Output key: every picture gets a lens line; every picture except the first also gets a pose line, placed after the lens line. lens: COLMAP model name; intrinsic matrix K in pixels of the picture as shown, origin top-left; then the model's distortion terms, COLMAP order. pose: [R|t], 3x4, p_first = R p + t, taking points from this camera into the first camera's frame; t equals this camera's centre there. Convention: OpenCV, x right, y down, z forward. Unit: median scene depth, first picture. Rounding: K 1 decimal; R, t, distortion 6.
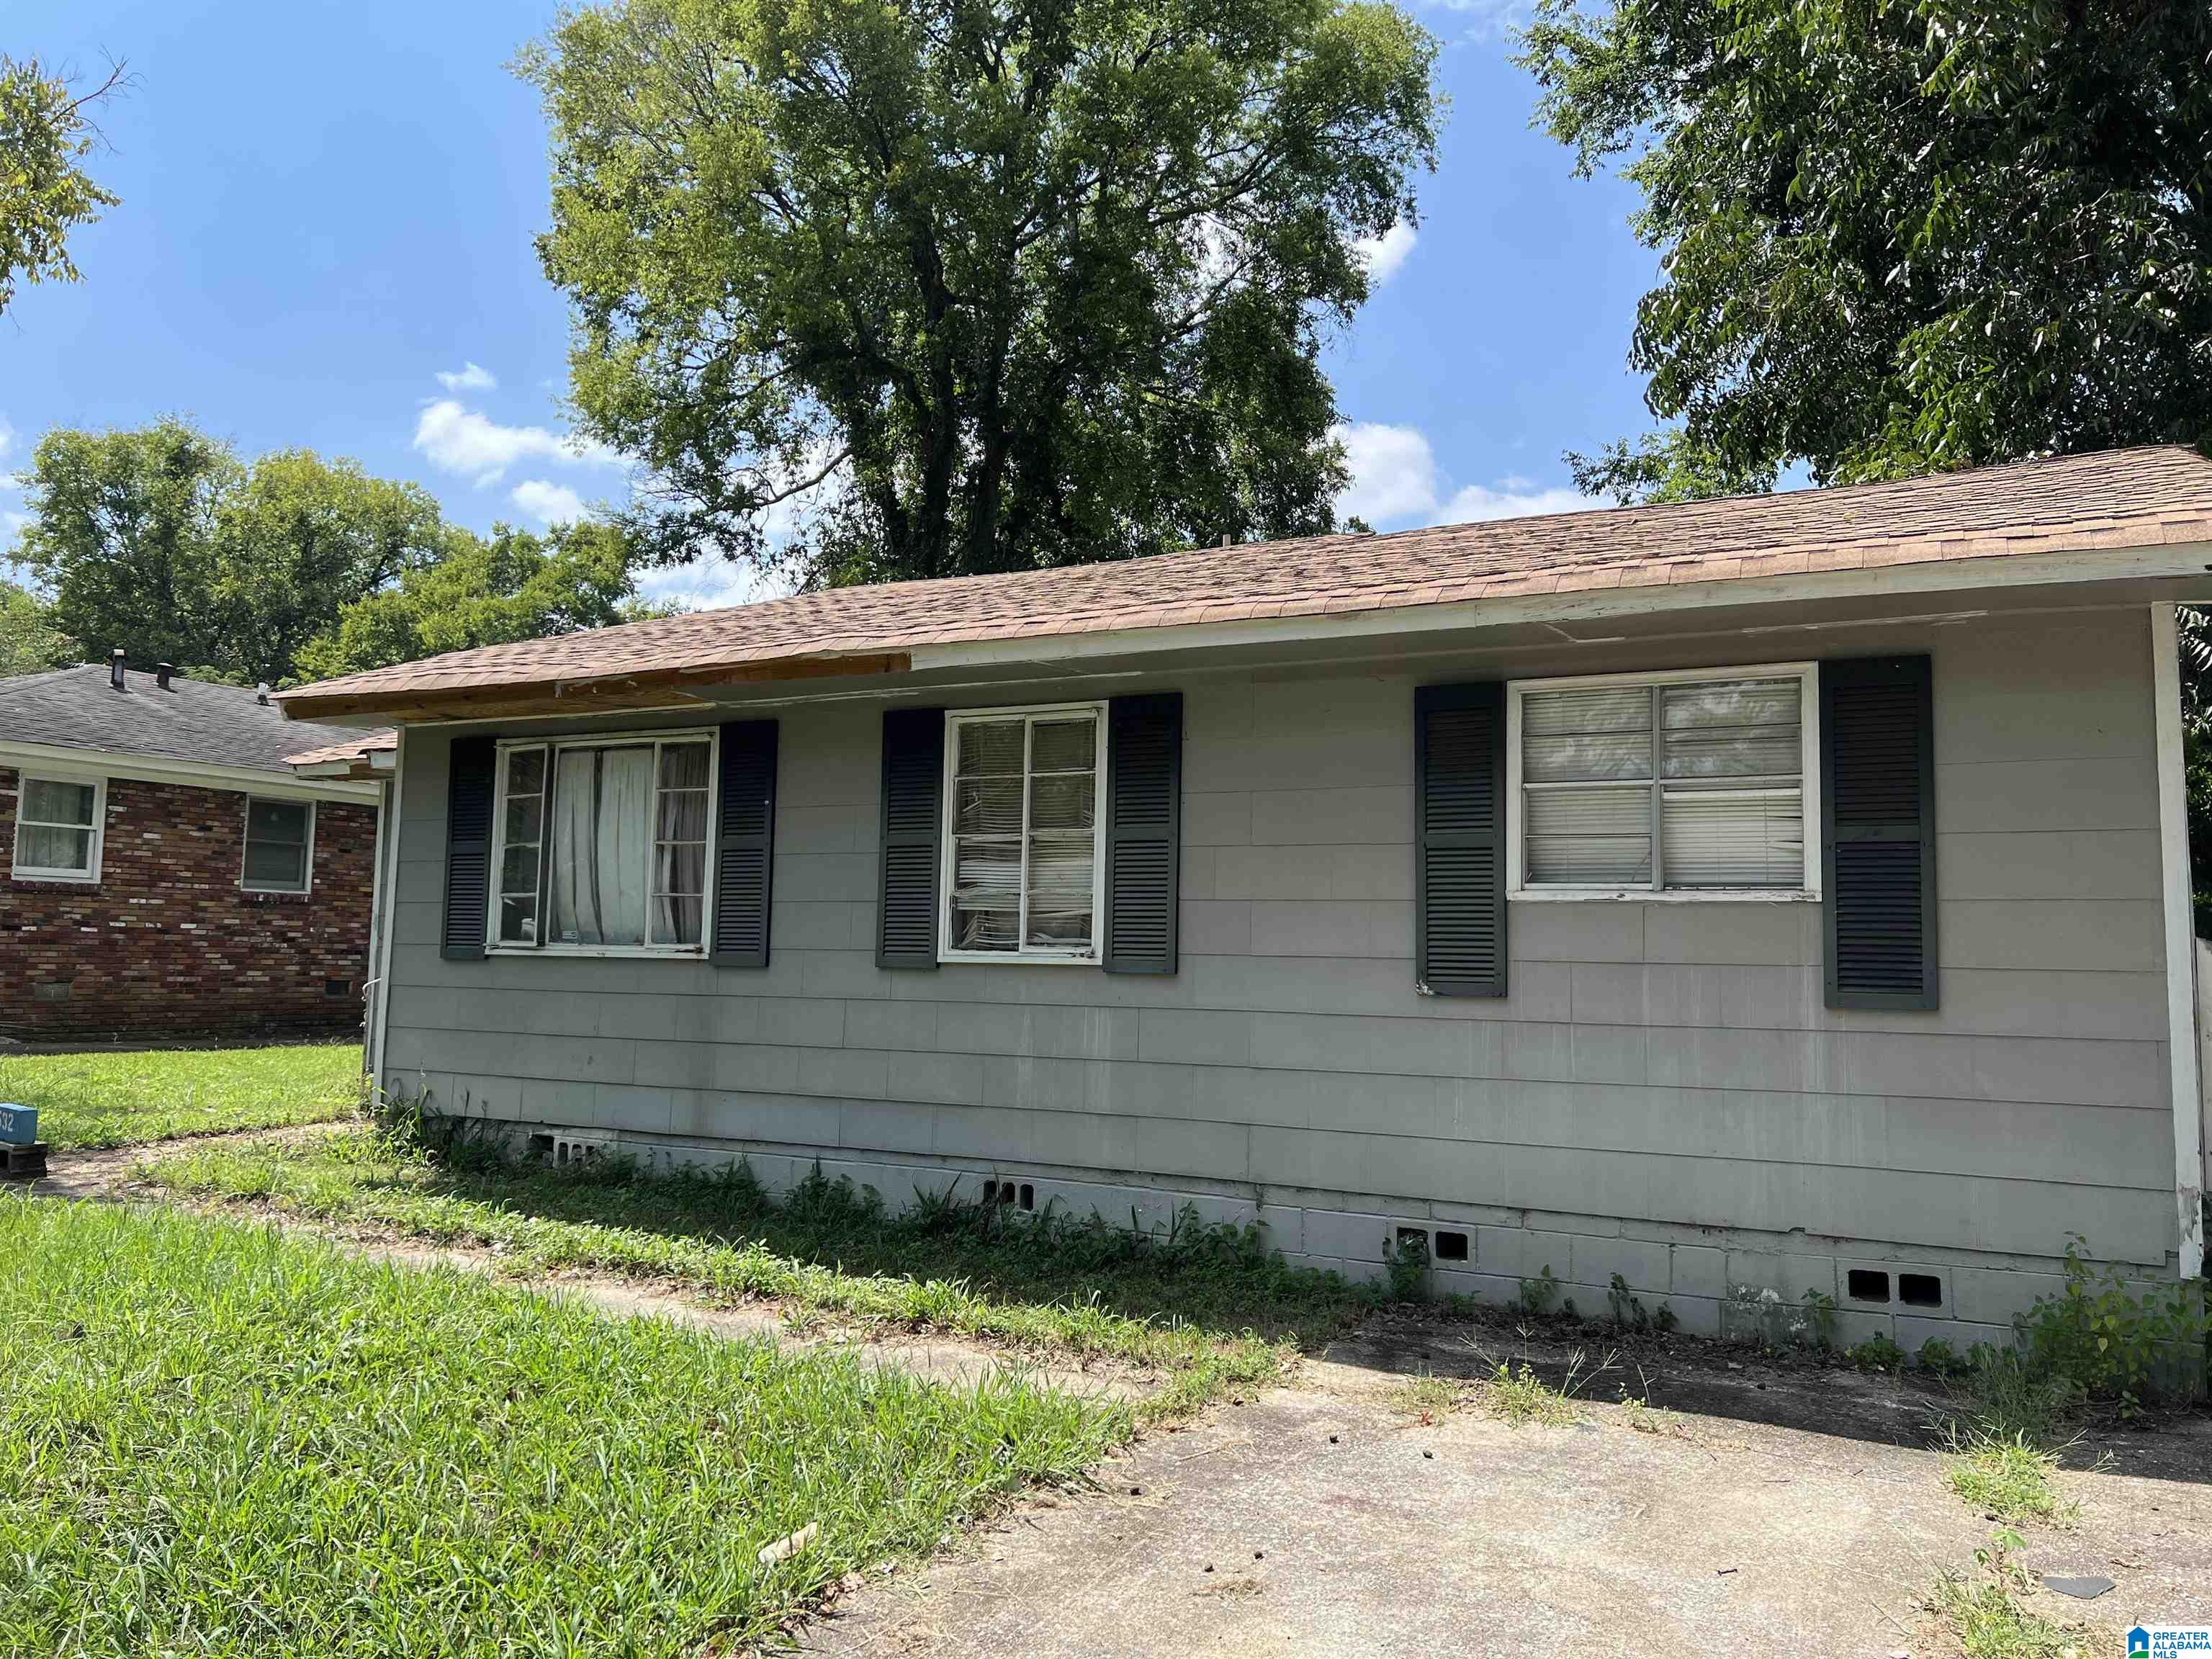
lens RADIAL K [[1650.5, 0, 1120.0], [0, 1650.5, 808.3], [0, 0, 1]] dist [0.067219, -0.072385]
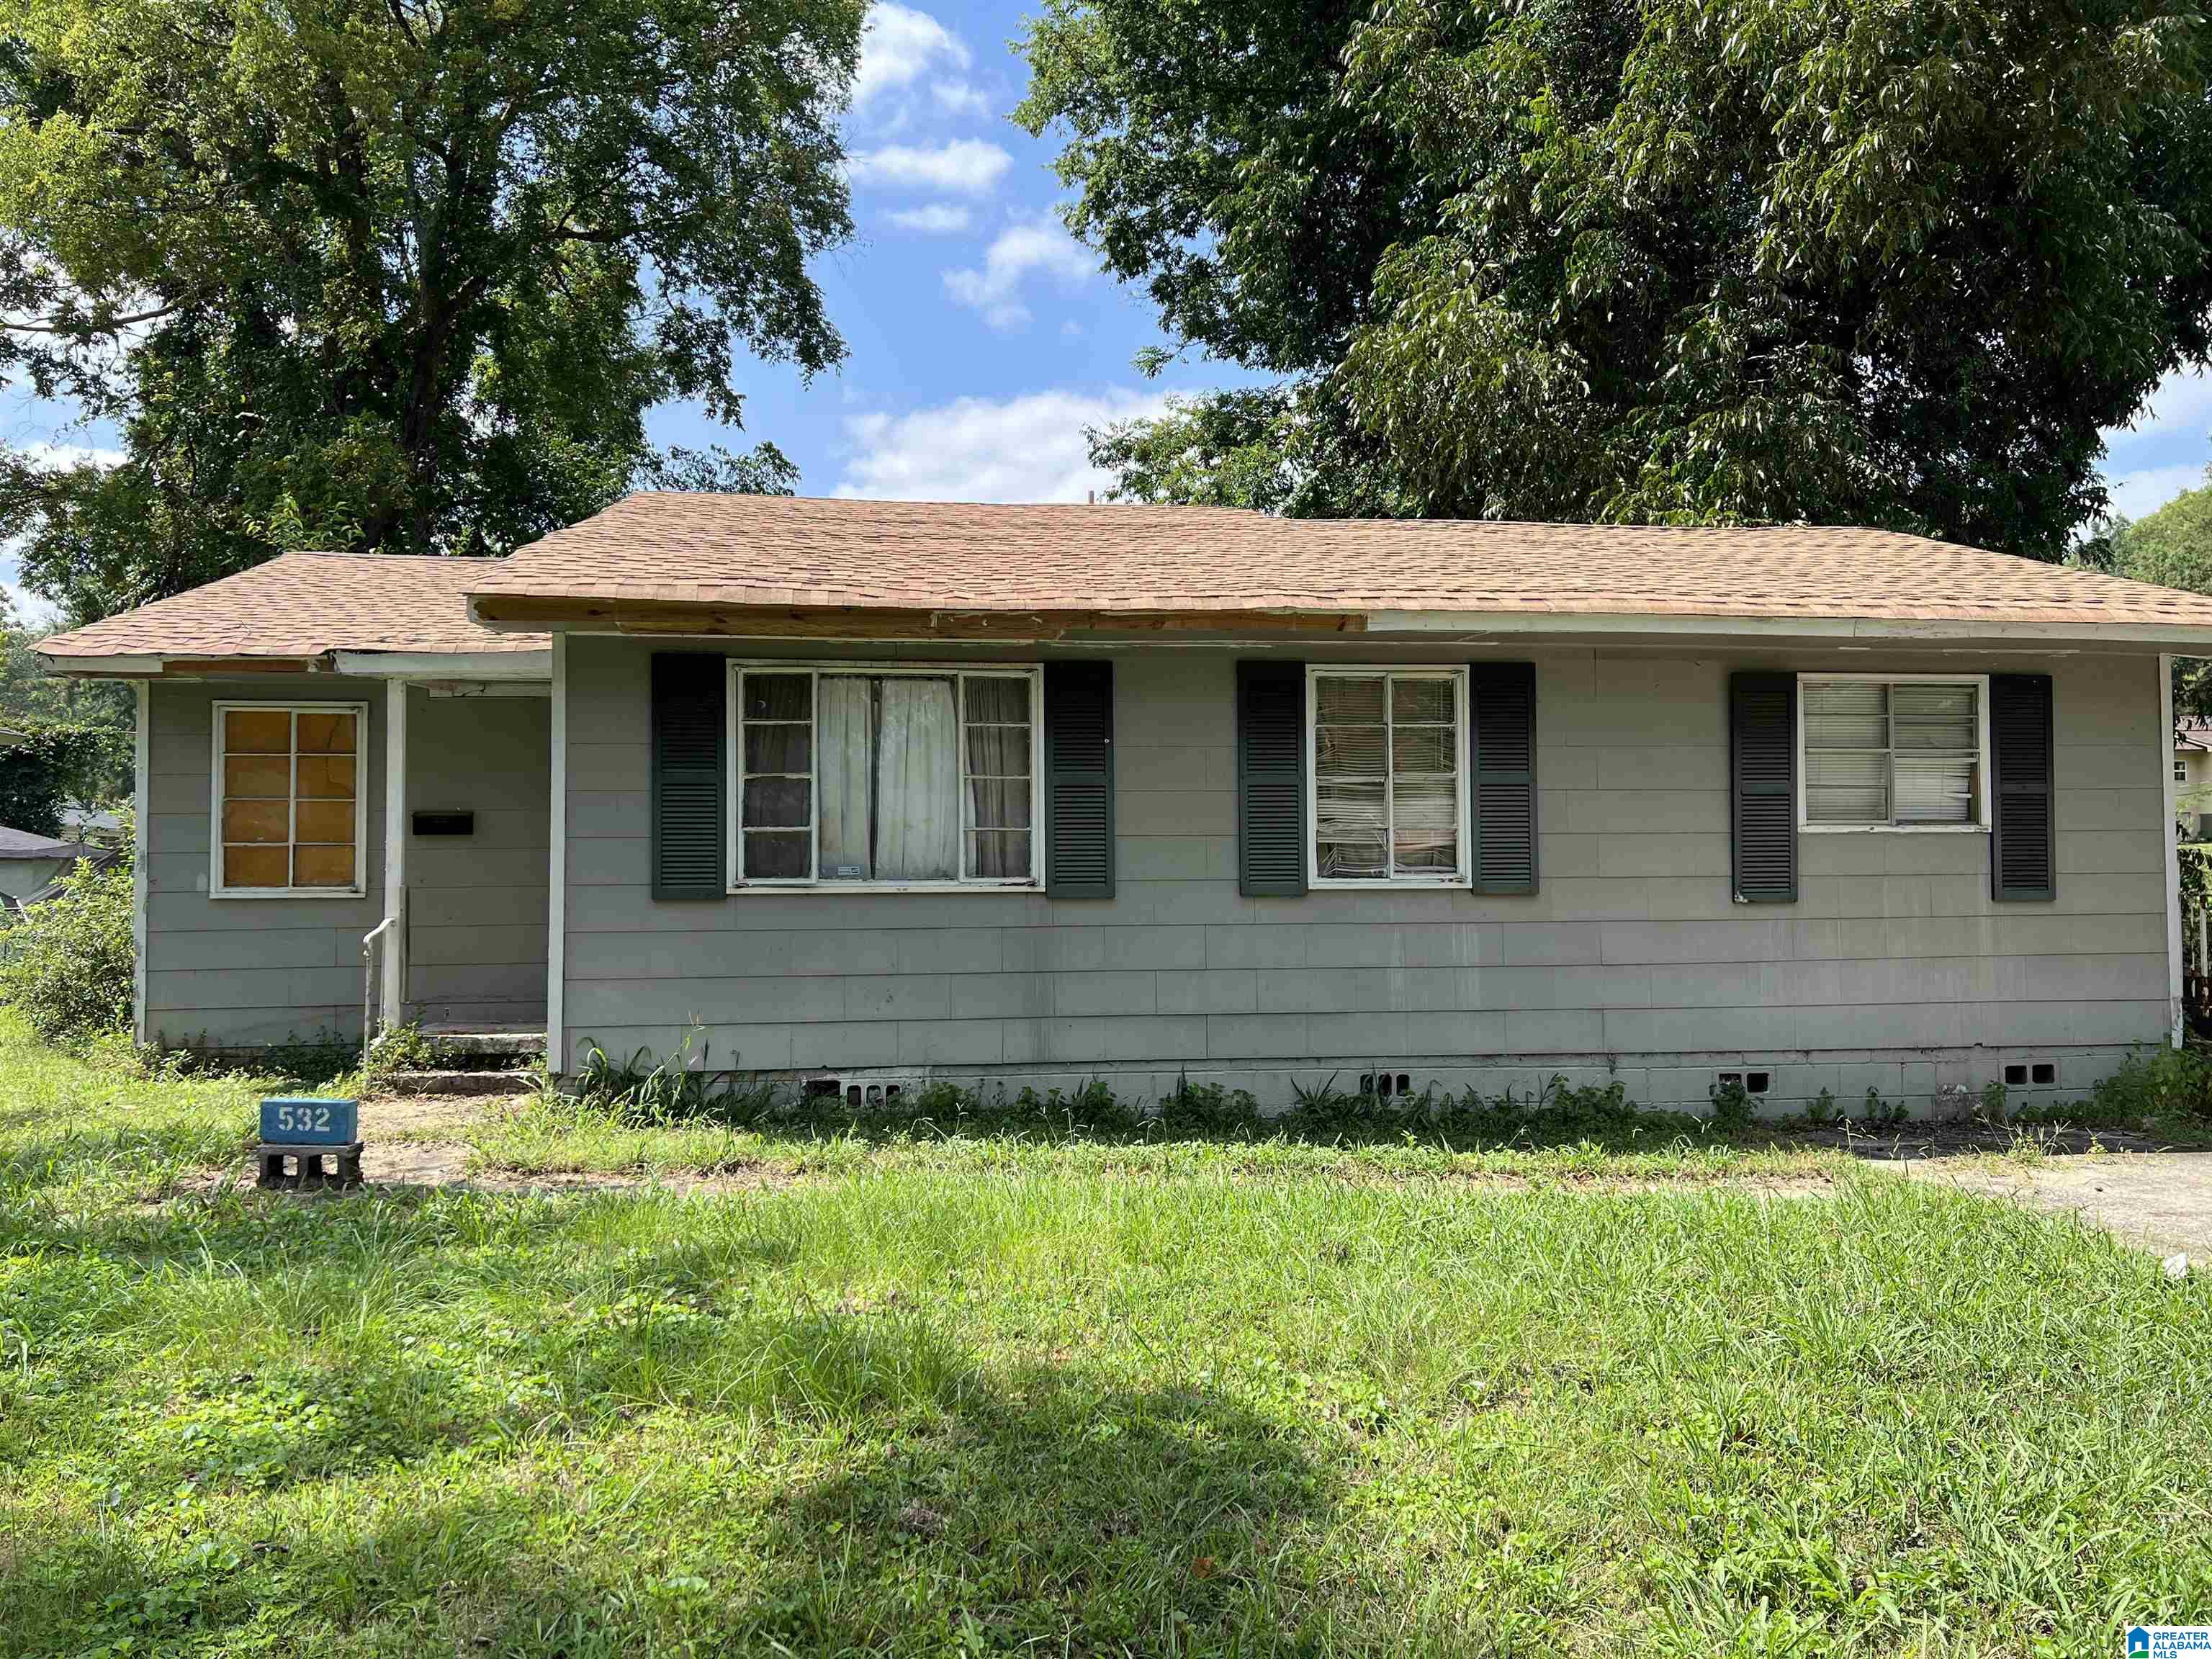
lens RADIAL K [[1650.5, 0, 1098.5], [0, 1650.5, 842.4], [0, 0, 1]] dist [0.067219, -0.072385]
pose [[0.818562, -0.008444, 0.574356, -0.902734], [-0.029688, 0.997934, 0.056981, 0.001534], [-0.573651, -0.063694, 0.816620, 0.170137]]
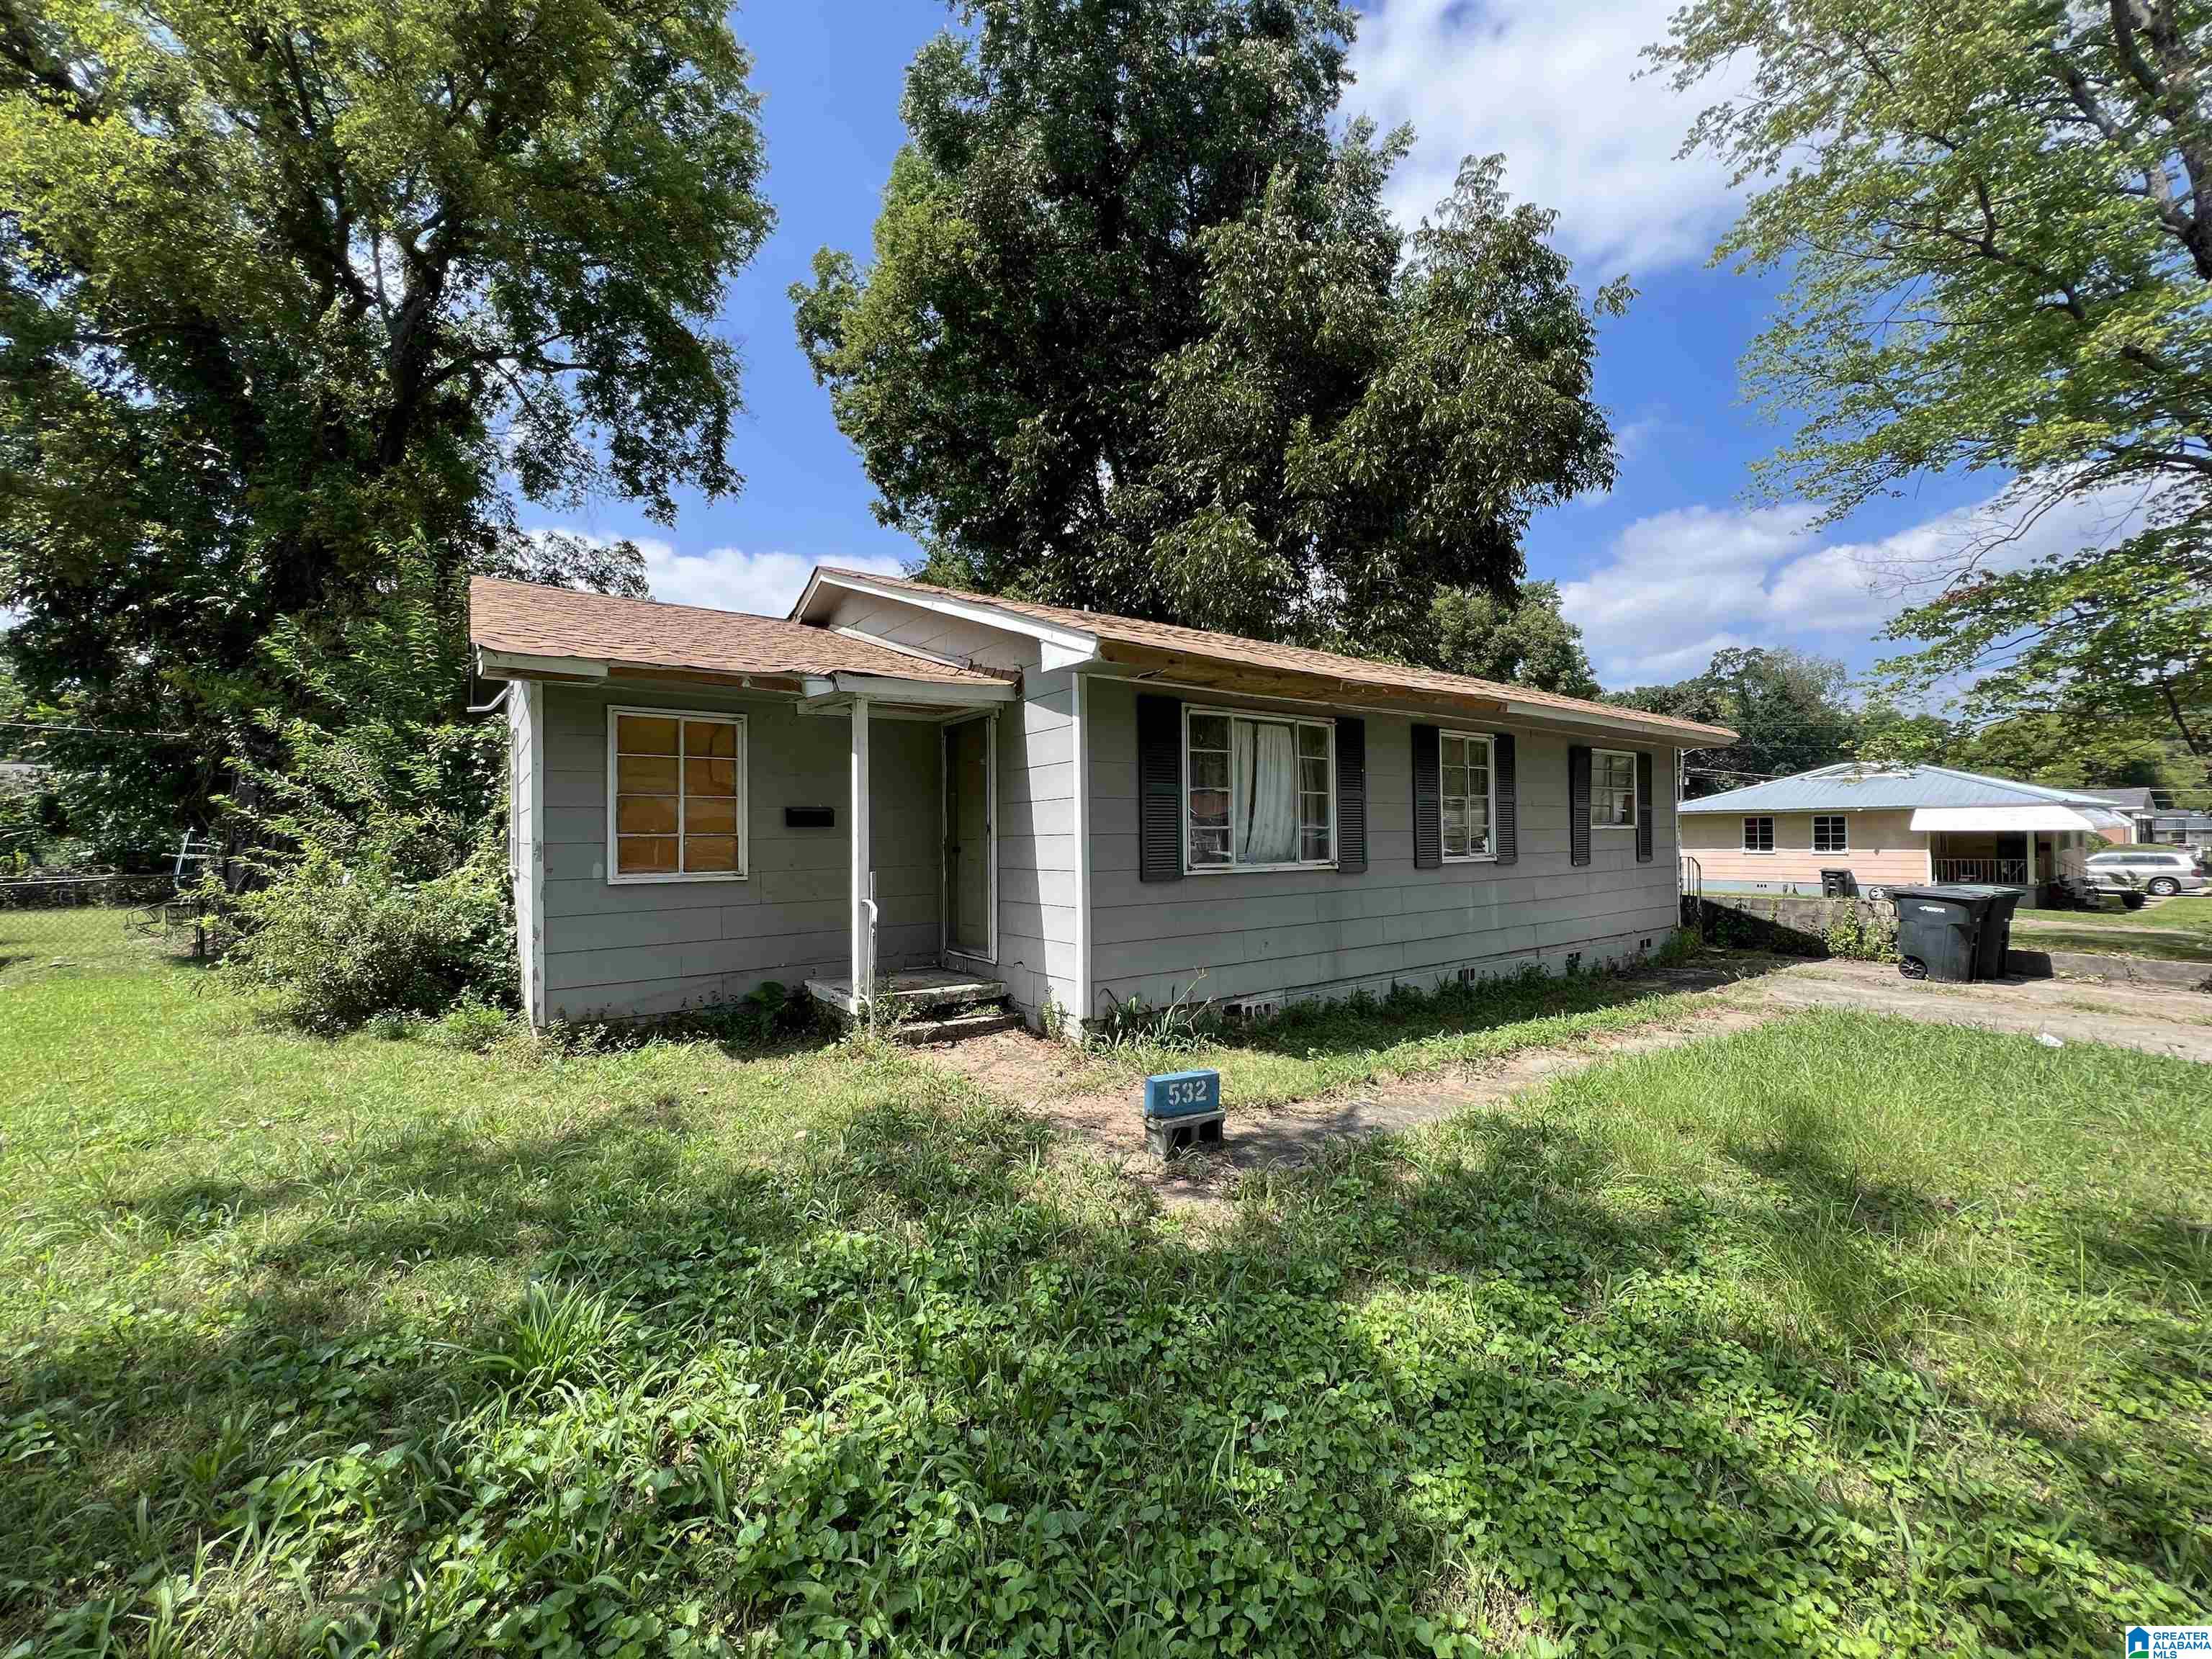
lens RADIAL K [[892.2, 0, 1102.9], [0, 892.2, 827.4], [0, 0, 1]] dist [0.000746, 0.000464]
pose [[0.434118, -0.018012, 0.900676, -1.236841], [-0.062118, 0.996822, 0.049875, 0.026773], [-0.898712, -0.077600, 0.431619, 0.940556]]
